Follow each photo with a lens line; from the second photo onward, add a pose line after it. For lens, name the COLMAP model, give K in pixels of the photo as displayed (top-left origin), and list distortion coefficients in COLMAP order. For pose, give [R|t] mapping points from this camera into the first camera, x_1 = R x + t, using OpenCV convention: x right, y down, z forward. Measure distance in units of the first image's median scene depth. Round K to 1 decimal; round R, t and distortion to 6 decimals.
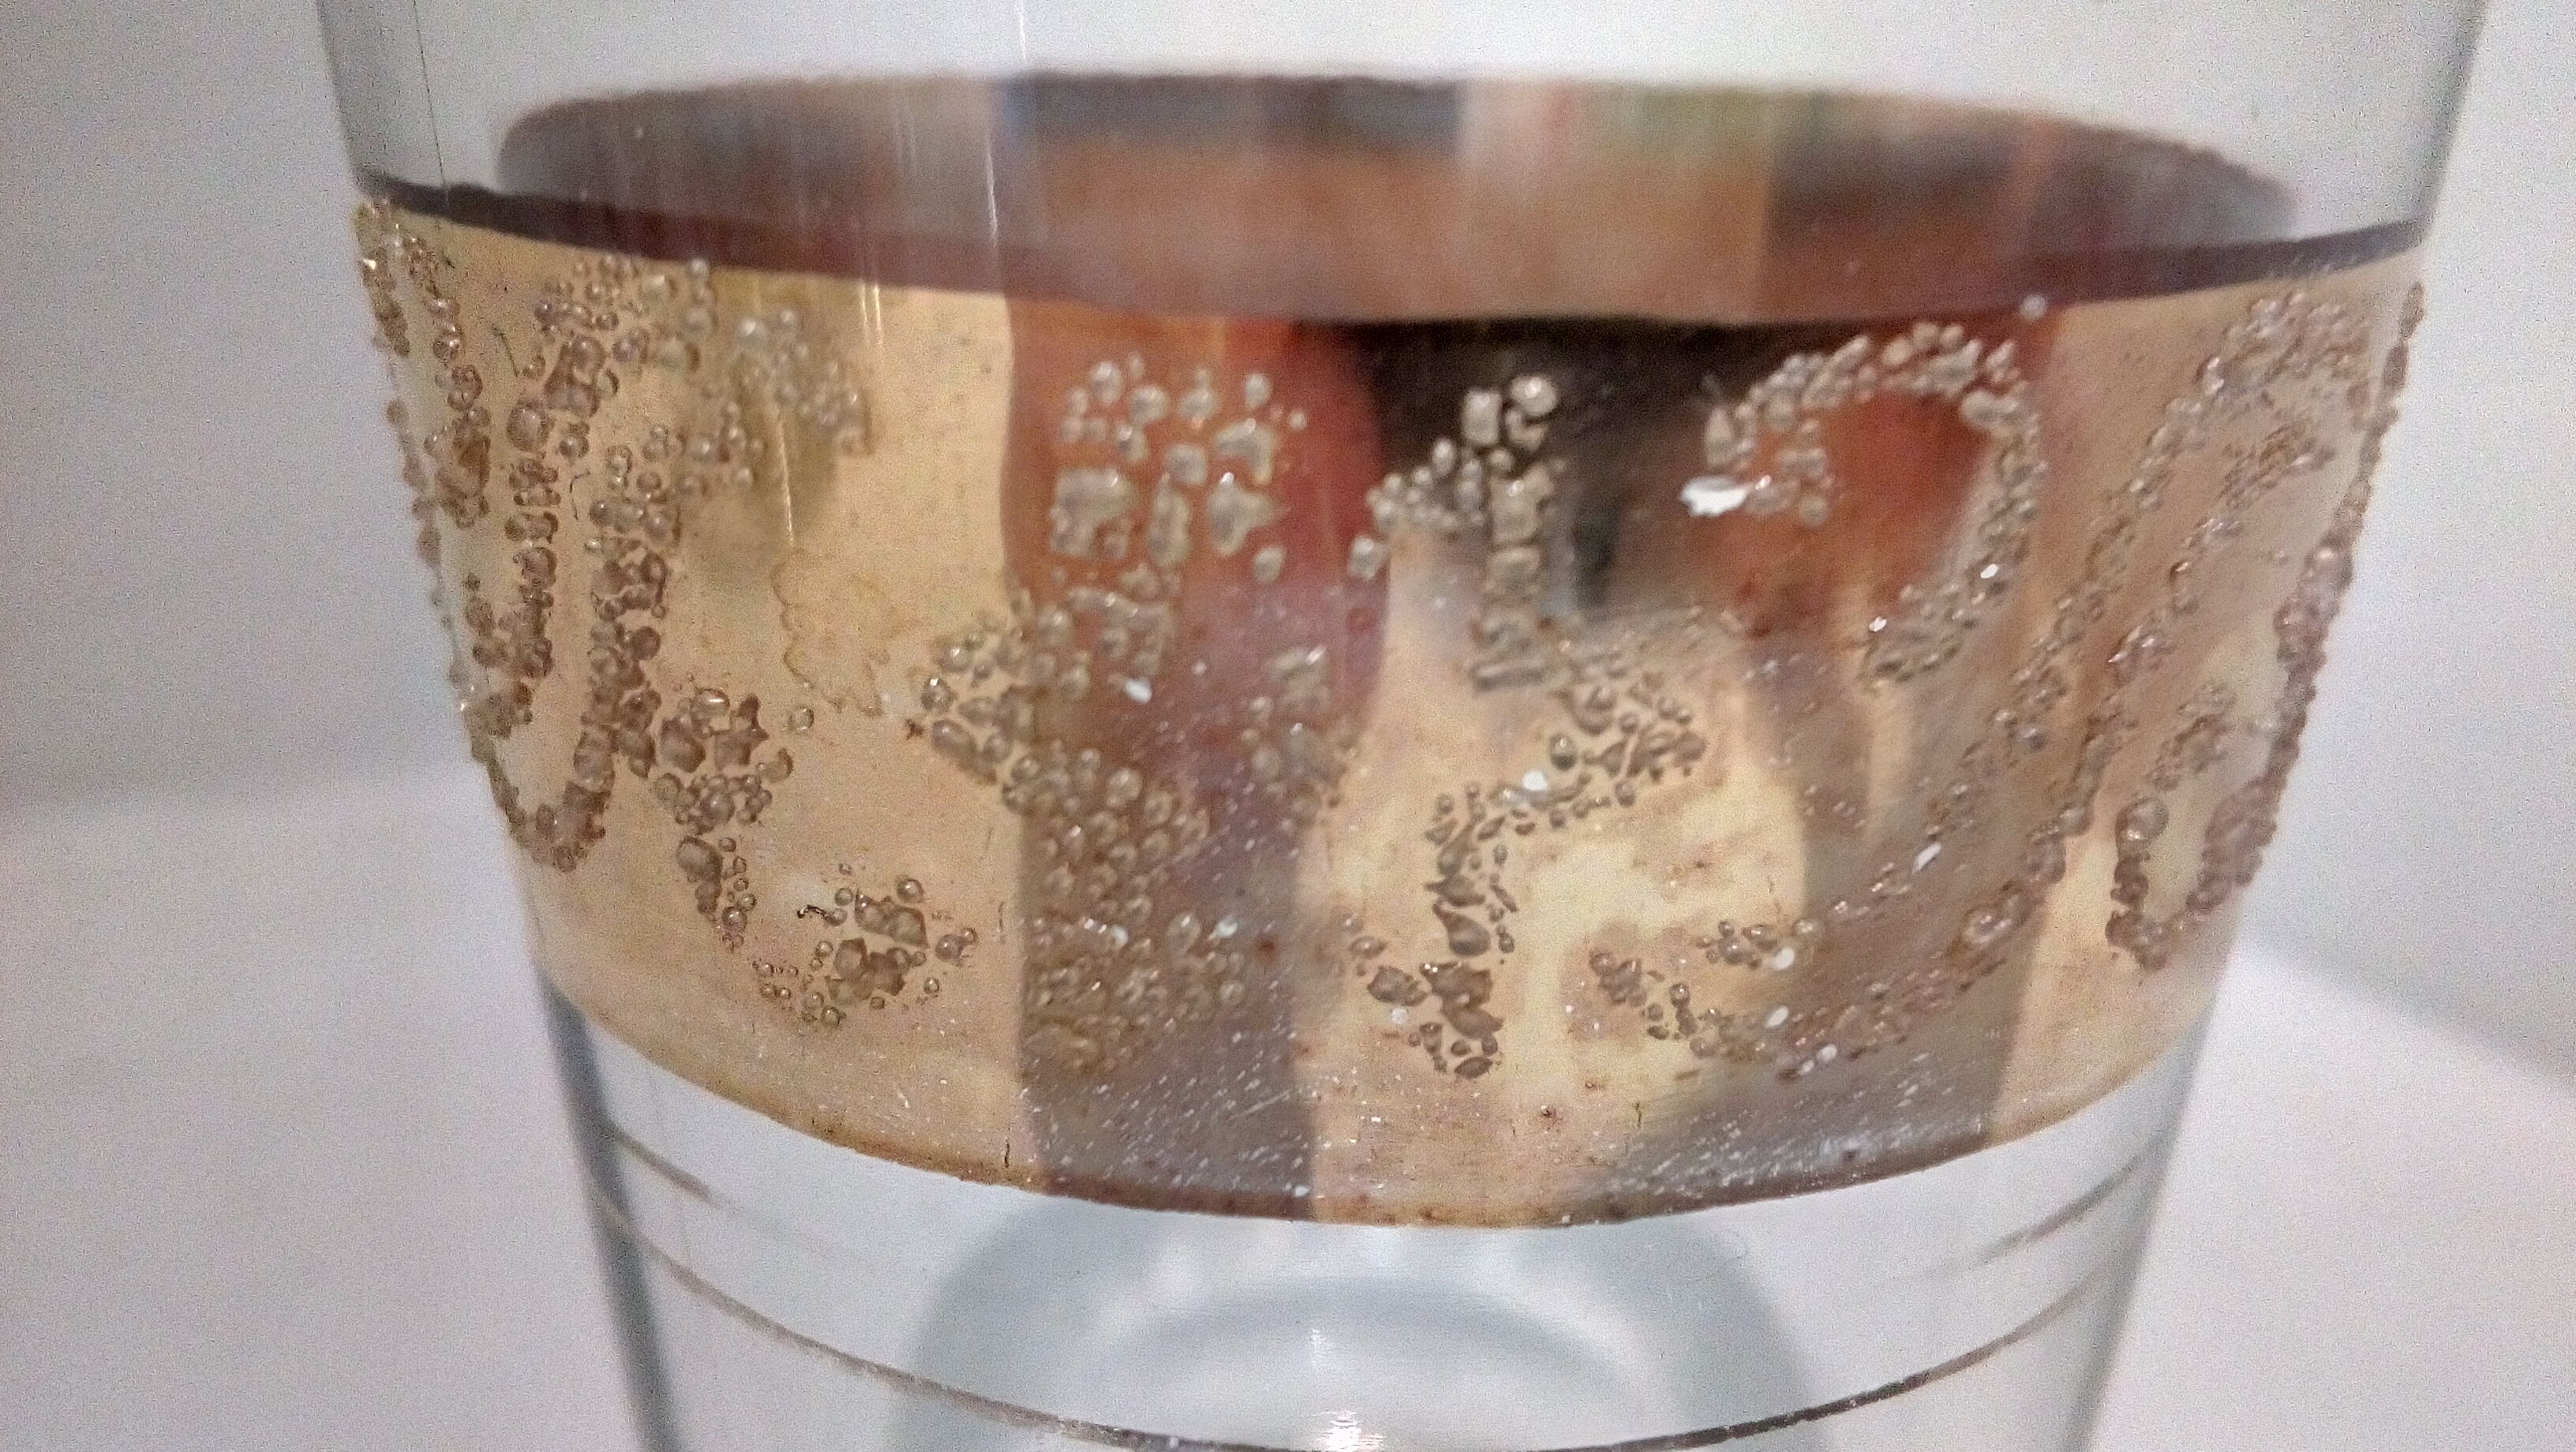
lens RADIAL K [[2218.2, 0, 1321.4], [0, 2218.2, 720.9], [0, 0, 1]] dist [0.047672, -0.005497]
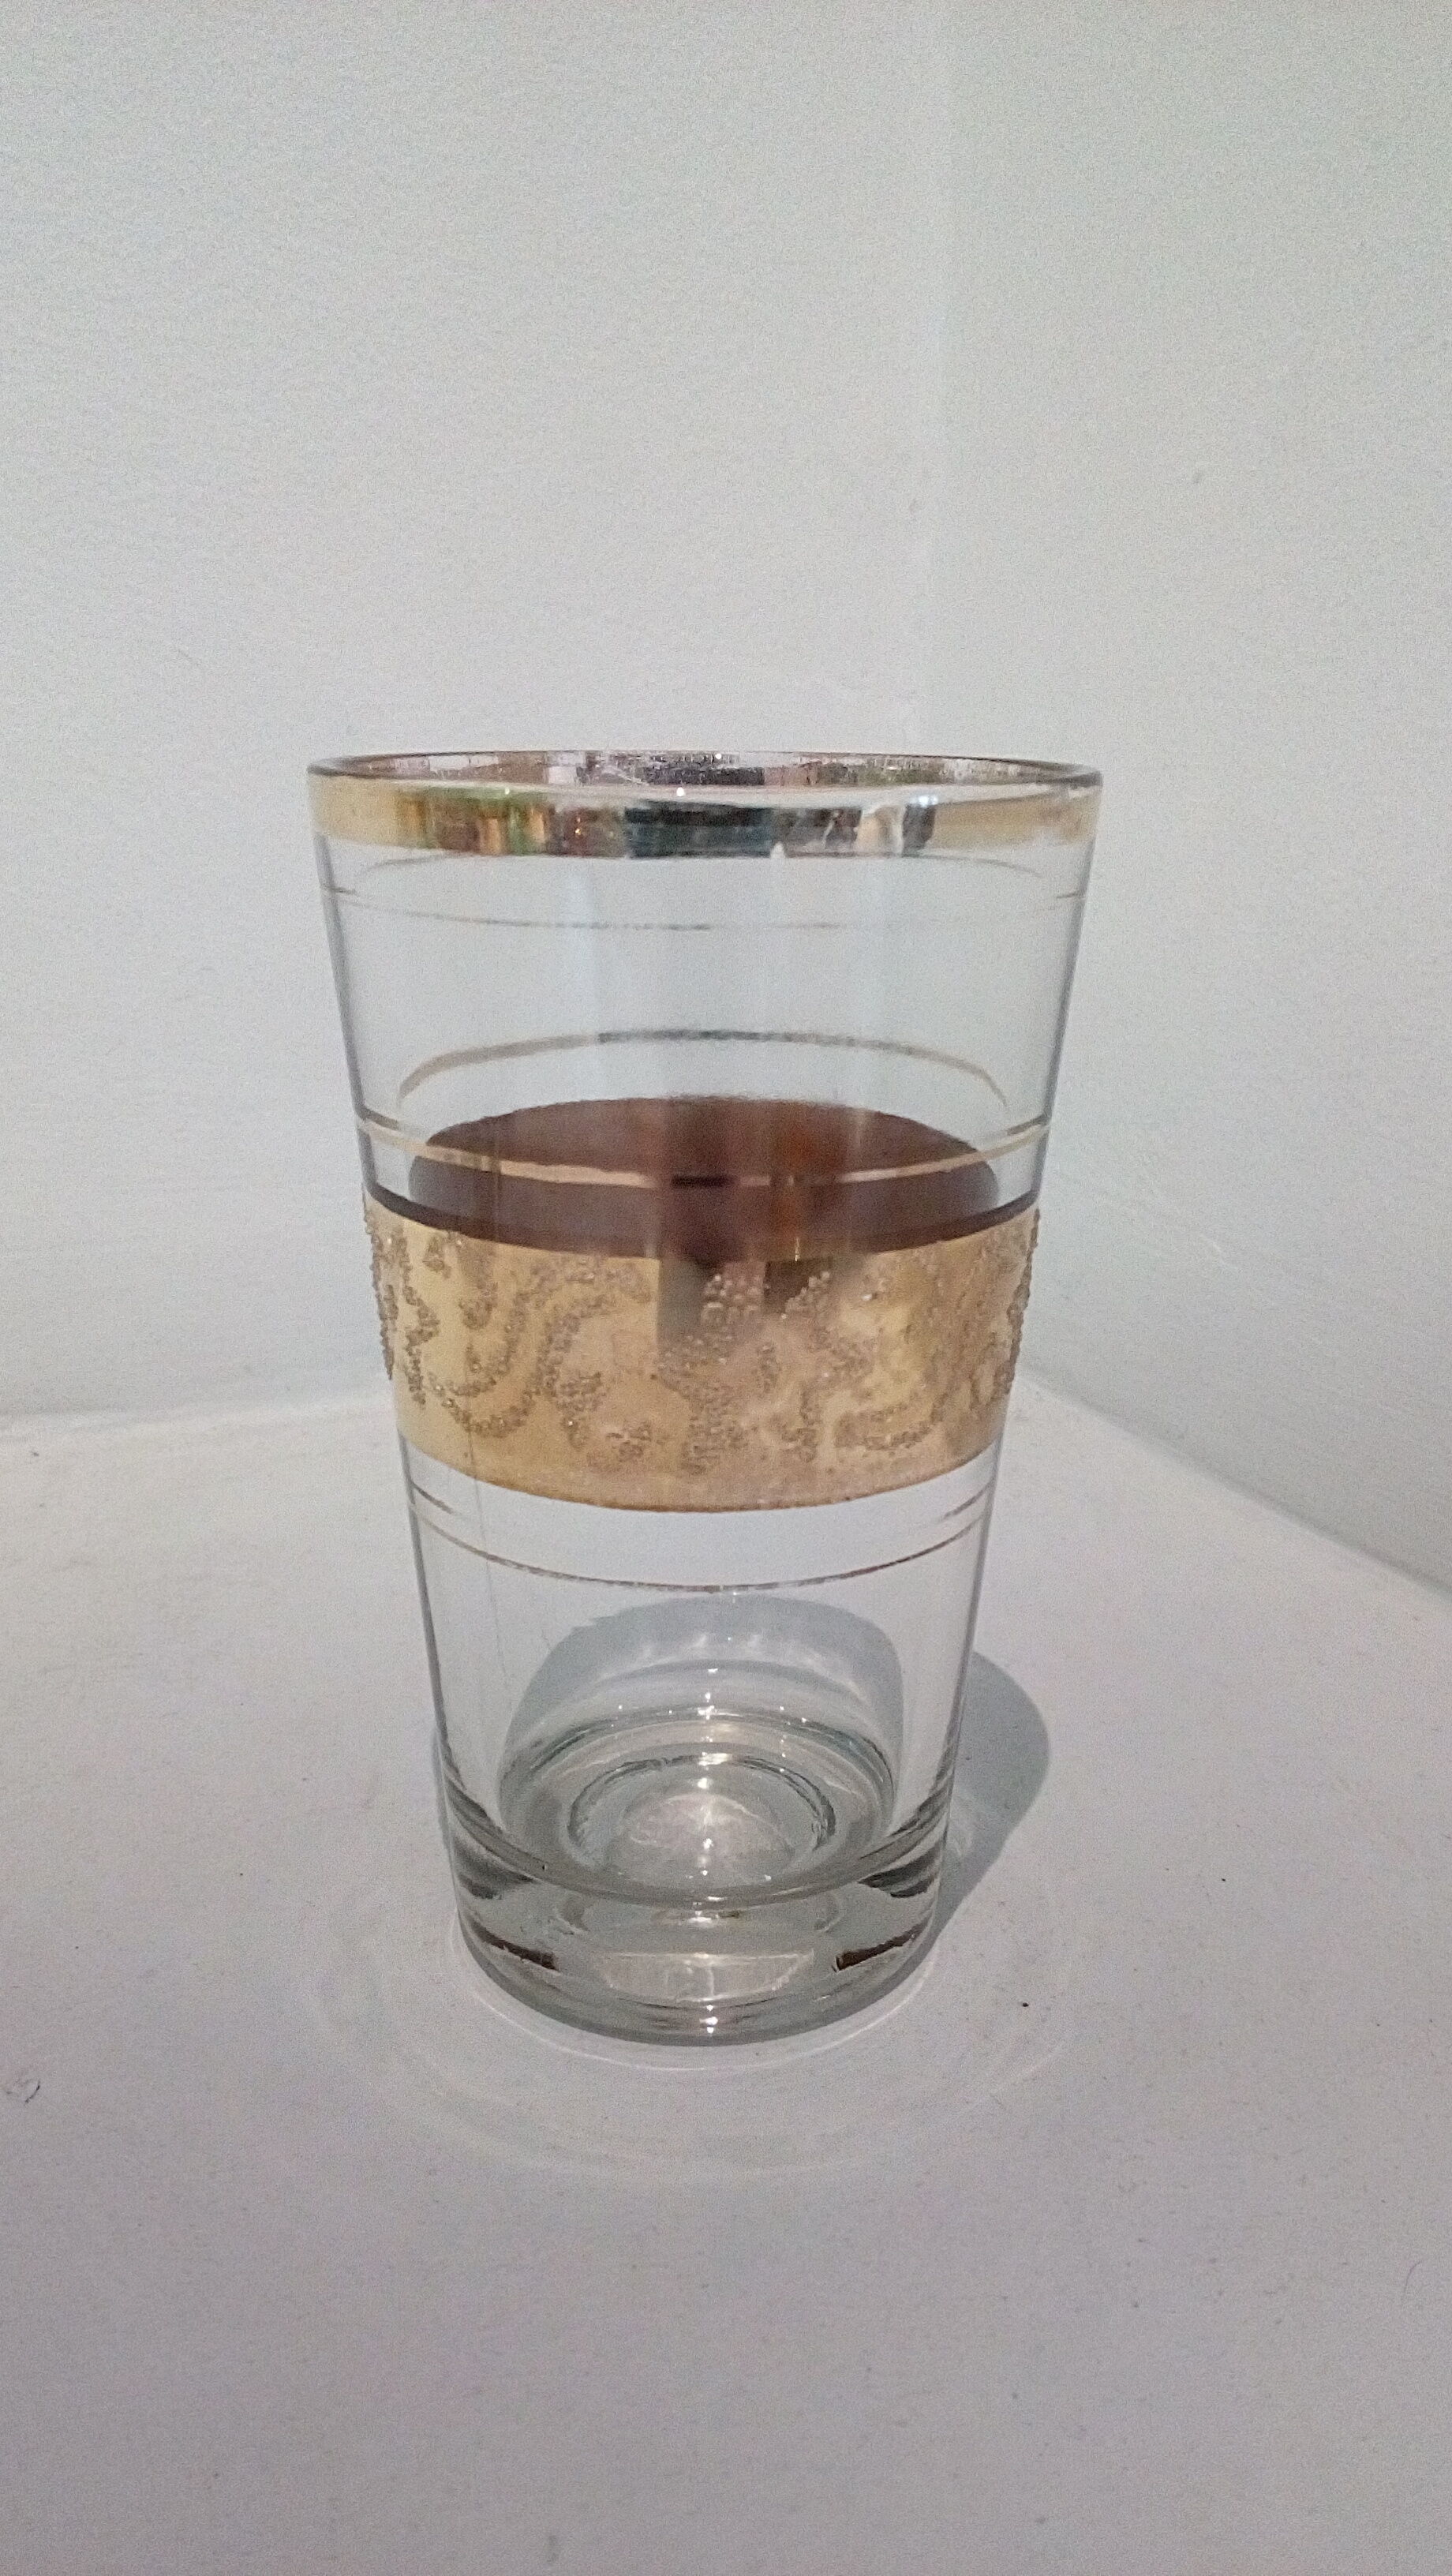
lens RADIAL K [[2218.2, 0, 726.0], [0, 2218.2, 1288.0], [0, 0, 1]] dist [0.047672, -0.005497]
pose [[0.962553, -0.079502, 0.259174, -0.940429], [0.091478, 0.995211, -0.034459, -0.005138], [-0.255193, 0.056877, 0.965216, -2.359775]]
